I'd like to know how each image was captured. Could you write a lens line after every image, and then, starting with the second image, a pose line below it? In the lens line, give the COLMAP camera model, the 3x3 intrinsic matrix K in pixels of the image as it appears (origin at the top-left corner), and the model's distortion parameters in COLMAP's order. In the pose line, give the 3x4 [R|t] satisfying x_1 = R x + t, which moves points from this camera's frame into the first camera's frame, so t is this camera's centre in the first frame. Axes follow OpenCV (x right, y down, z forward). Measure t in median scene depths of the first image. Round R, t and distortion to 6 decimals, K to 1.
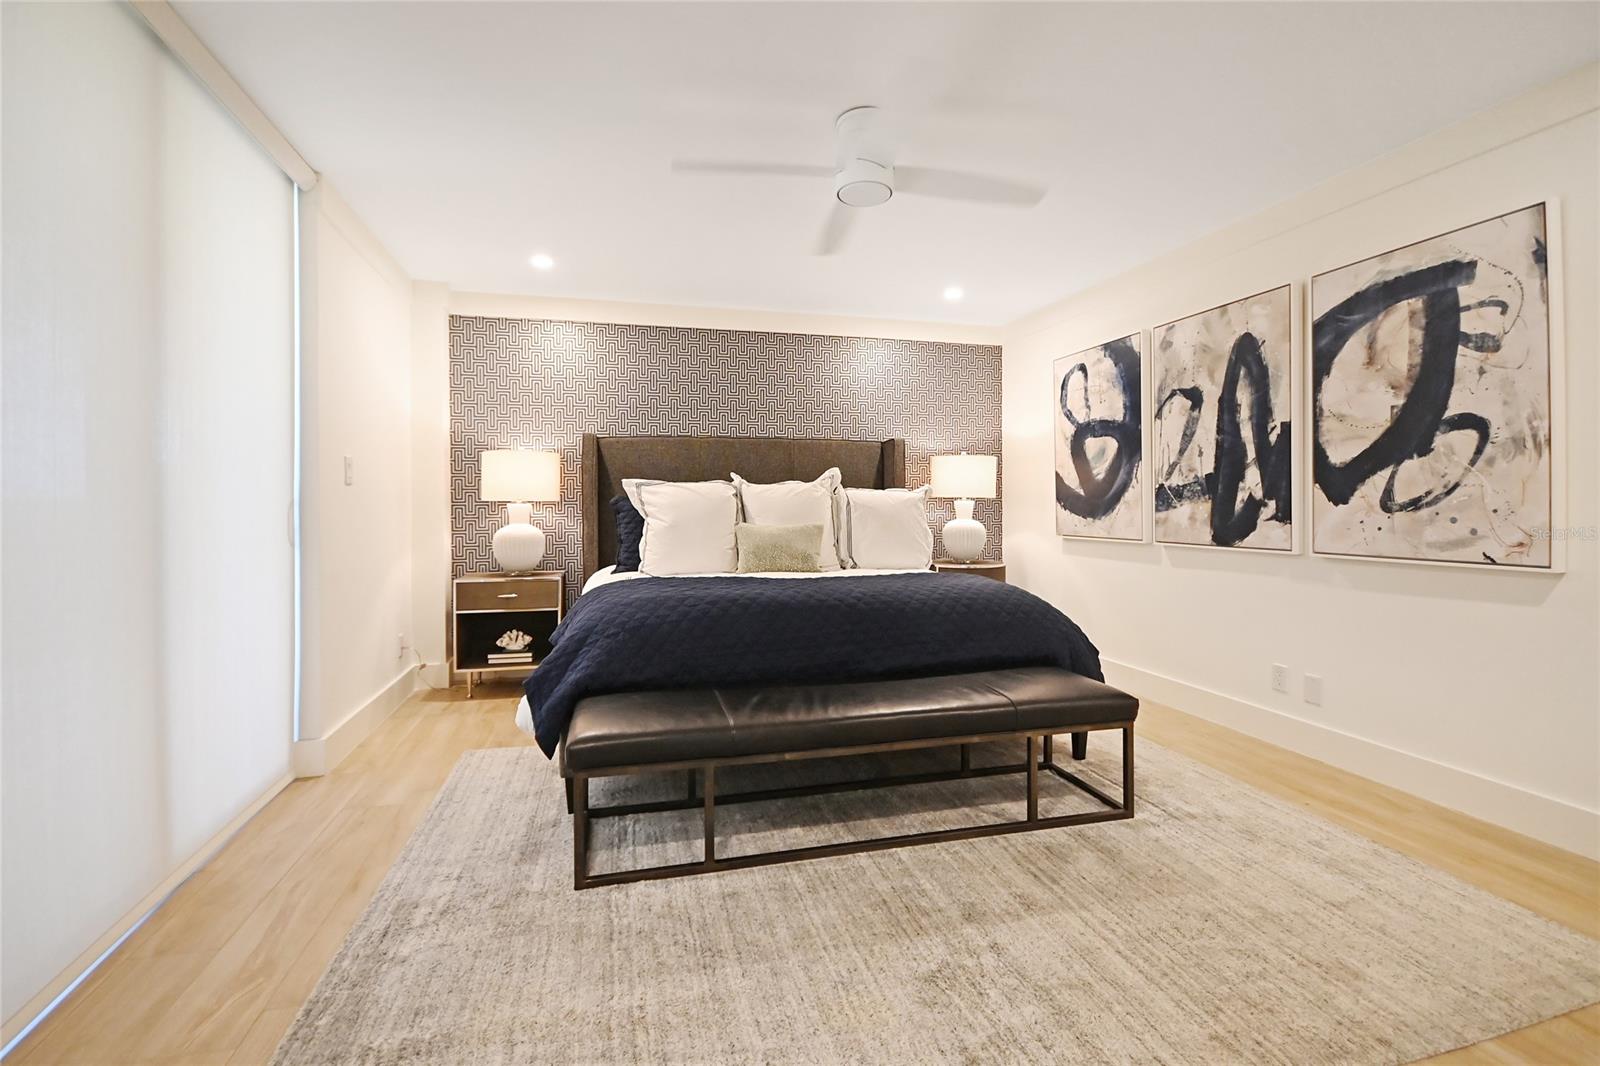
lens RADIAL K [[712.4, 0, 797.1], [0, 712.4, 519.4], [0, 0, 1]] dist [0.000222, 0.000421]
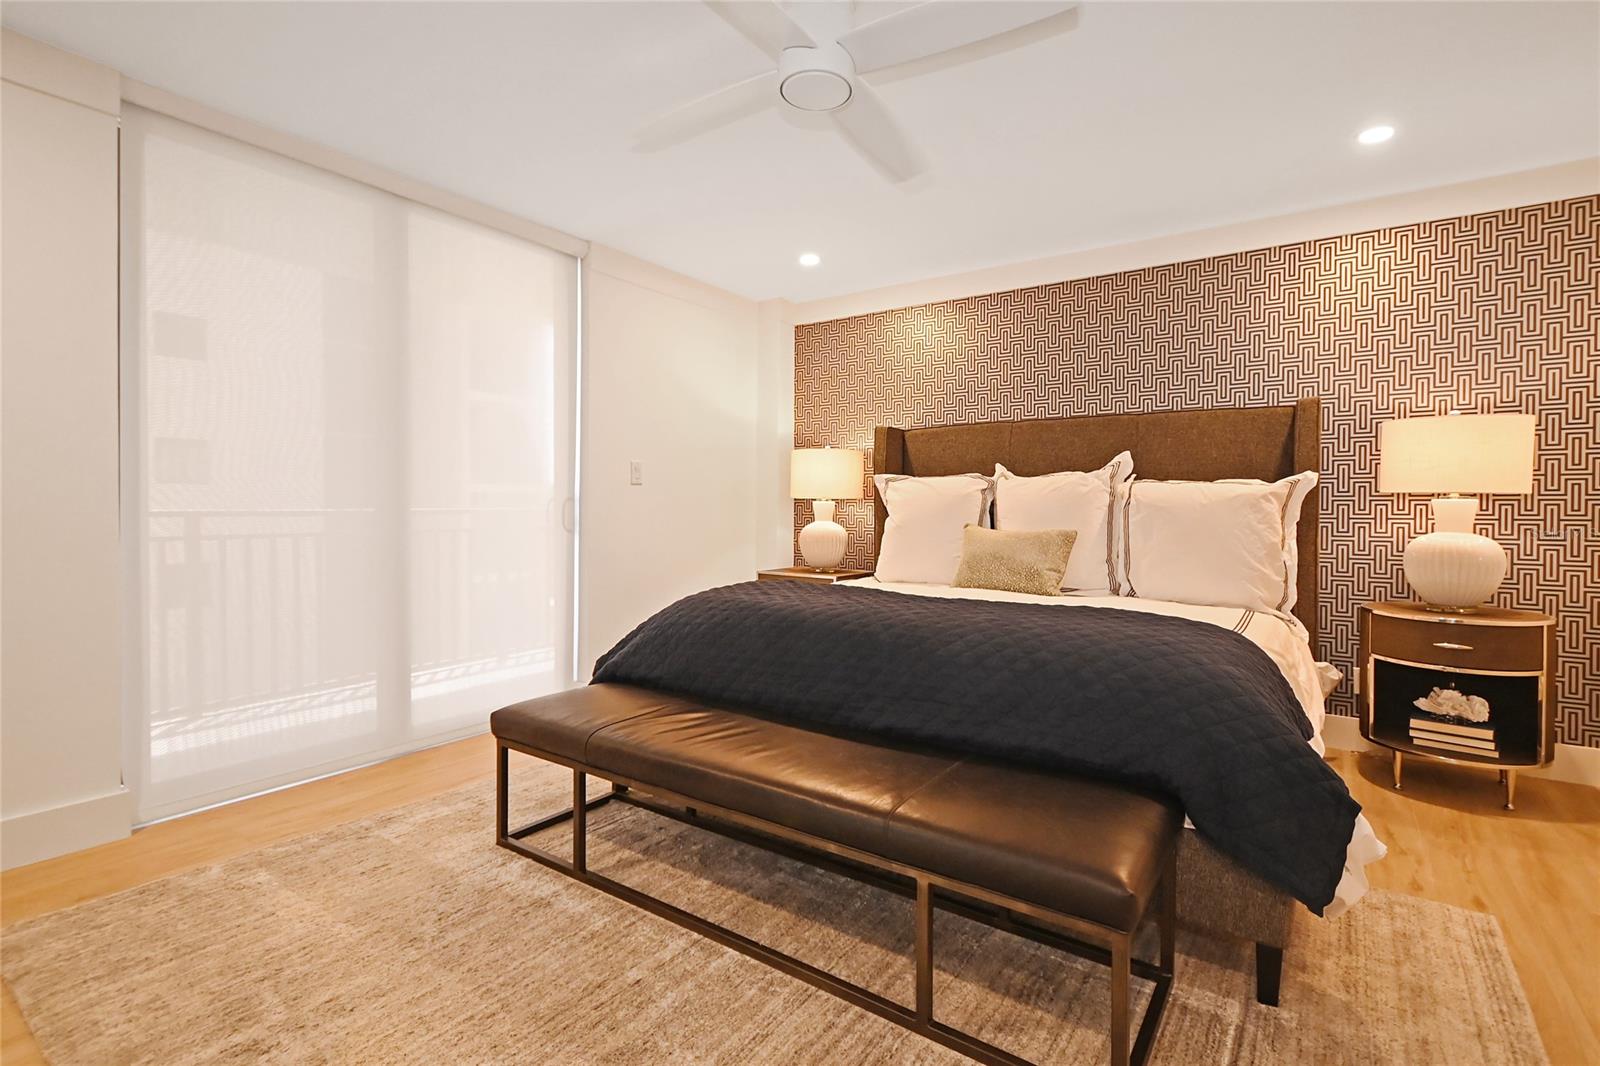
lens RADIAL K [[758.8, 0, 799.7], [0, 758.8, 522.8], [0, 0, 1]] dist [0.012926, 0.000126]
pose [[0.645024, 0.024585, -0.763767, 0.431883], [-0.022547, 0.999659, 0.013136, -0.004901], [0.763830, 0.008747, 0.645359, 0.283146]]
